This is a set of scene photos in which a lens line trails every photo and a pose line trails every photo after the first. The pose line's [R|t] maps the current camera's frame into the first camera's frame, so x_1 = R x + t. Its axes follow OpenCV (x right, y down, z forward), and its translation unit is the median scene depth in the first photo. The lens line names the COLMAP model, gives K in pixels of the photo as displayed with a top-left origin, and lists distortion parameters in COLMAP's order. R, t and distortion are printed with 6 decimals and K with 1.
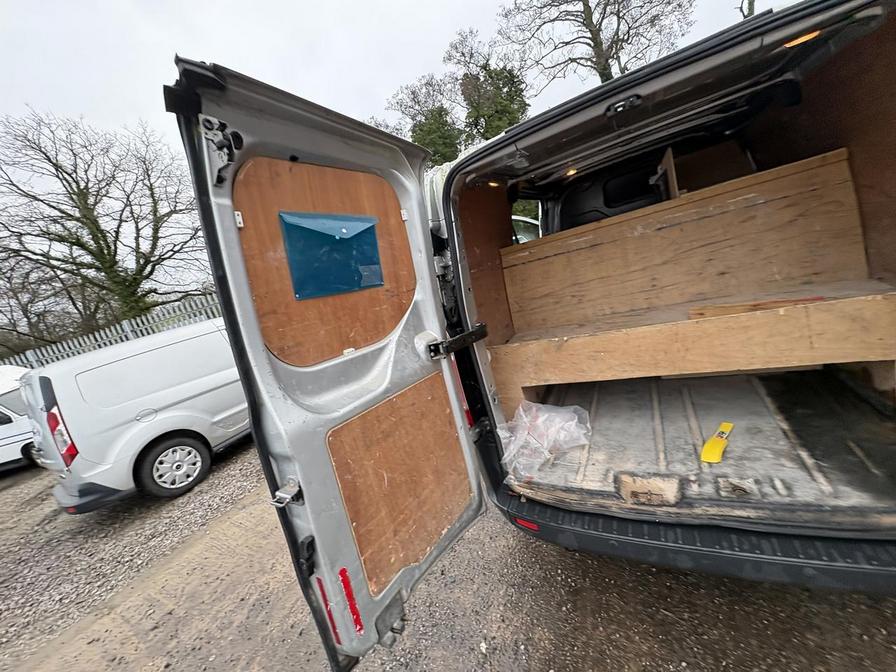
lens RADIAL K [[359.8, 0, 447.1], [0, 359.8, 331.3], [0, 0, 1]] dist [0.000469, 0.000135]
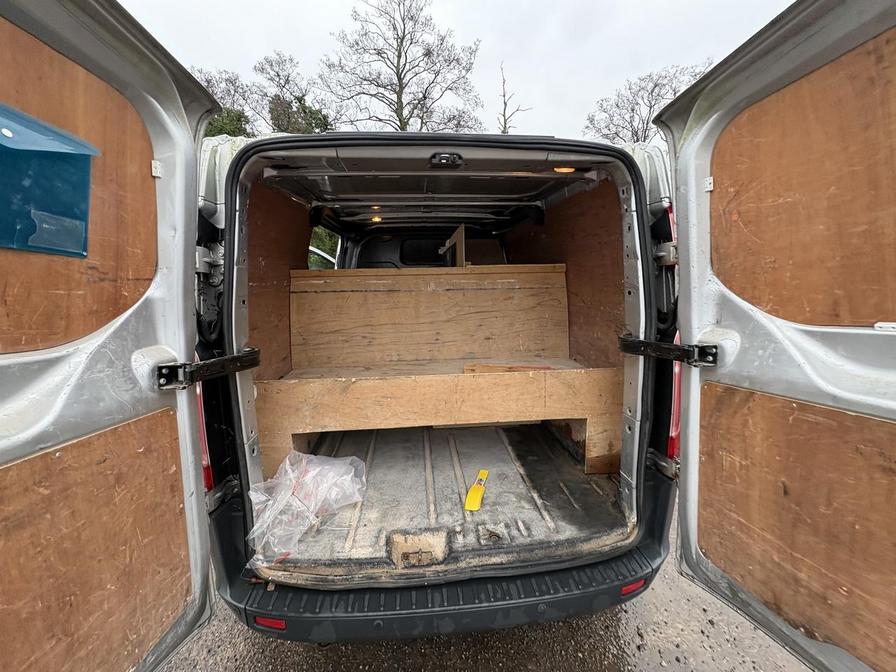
lens RADIAL K [[357.0, 0, 449.5], [0, 357.0, 334.3], [0, 0, 1]] dist [0.000209, 0.000117]
pose [[0.809590, 0.173020, 0.560918, 0.002687], [-0.105392, 0.982889, -0.151066, 0.020017], [-0.577457, 0.063185, 0.813972, 0.137870]]
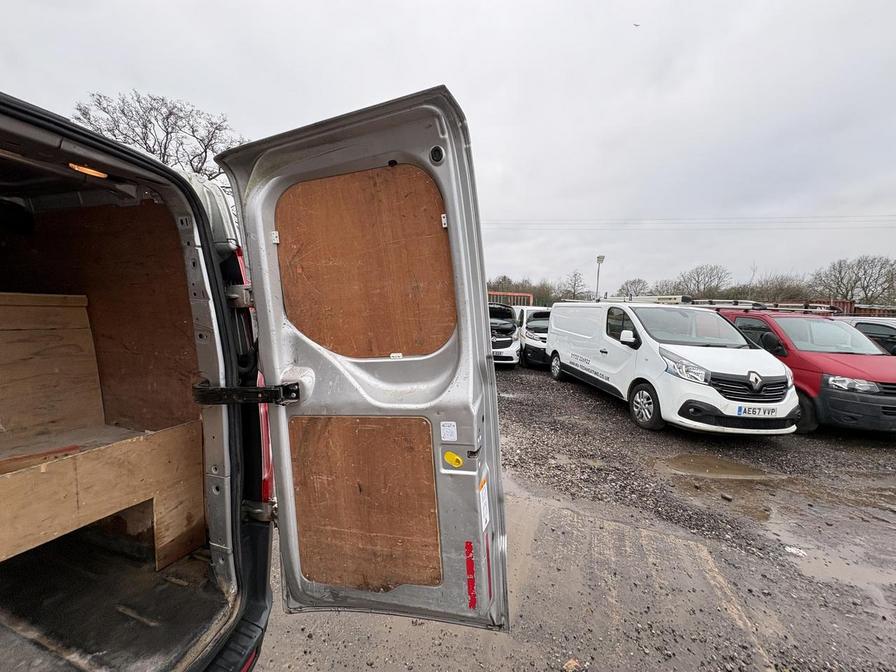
lens RADIAL K [[355.6, 0, 443.0], [0, 355.6, 335.7], [0, 0, 1]] dist [0.002661, 0.000257]
pose [[-0.144226, 0.207321, 0.967583, 0.006863], [0.206587, 0.962569, -0.175453, -0.014589], [-0.967740, 0.174585, -0.181657, 0.219852]]
